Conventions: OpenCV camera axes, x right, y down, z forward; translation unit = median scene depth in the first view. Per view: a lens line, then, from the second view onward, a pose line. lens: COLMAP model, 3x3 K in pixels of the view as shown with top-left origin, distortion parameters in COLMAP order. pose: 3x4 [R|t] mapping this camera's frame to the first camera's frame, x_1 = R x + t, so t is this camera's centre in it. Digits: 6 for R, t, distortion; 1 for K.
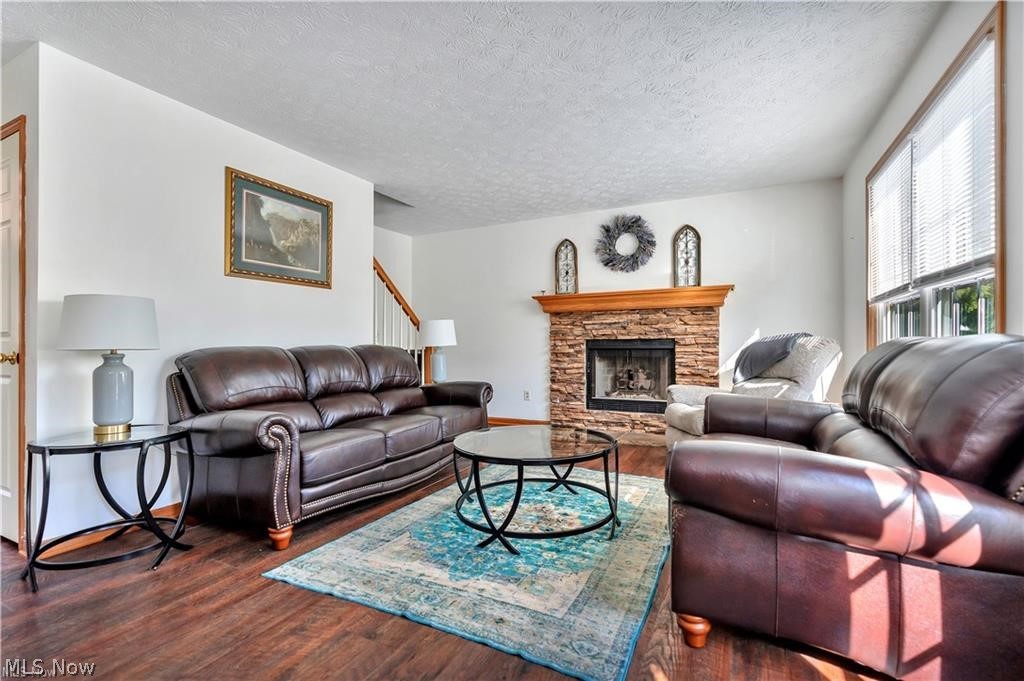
lens RADIAL K [[466.1, 0, 508.6], [0, 466.1, 339.9], [0, 0, 1]] dist [-0.000632, 0.001173]
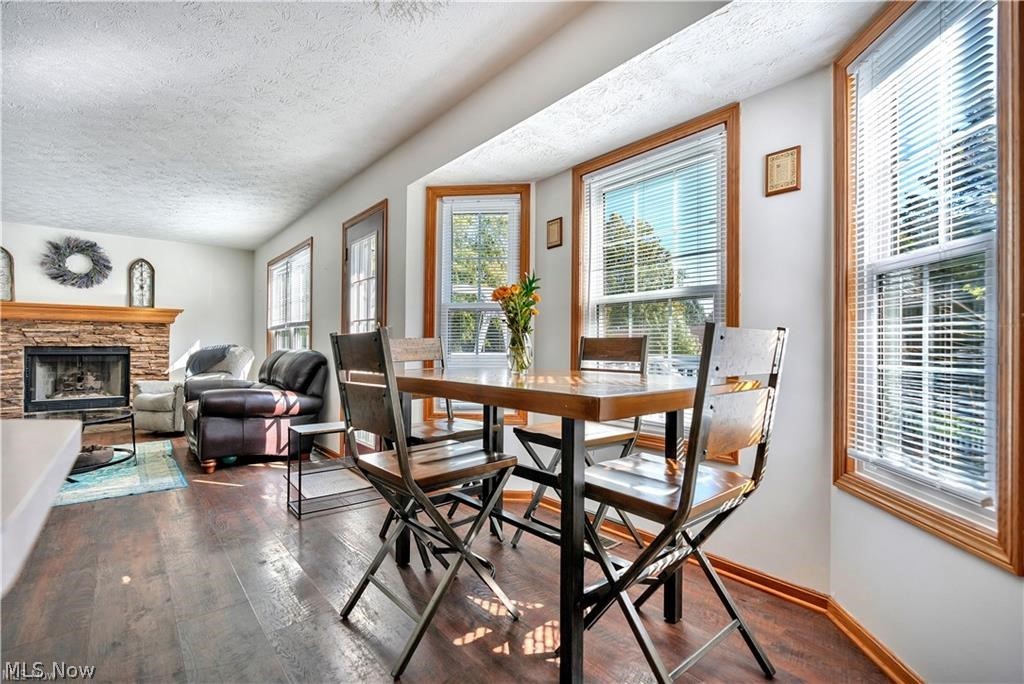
lens RADIAL K [[466.1, 0, 509.9], [0, 466.1, 344.6], [0, 0, 1]] dist [-0.000632, 0.001173]
pose [[0.404193, 0.013773, 0.914570, -0.388647], [-0.012645, 0.999875, -0.009469, -0.008759], [-0.914586, -0.007737, 0.404317, -0.463113]]
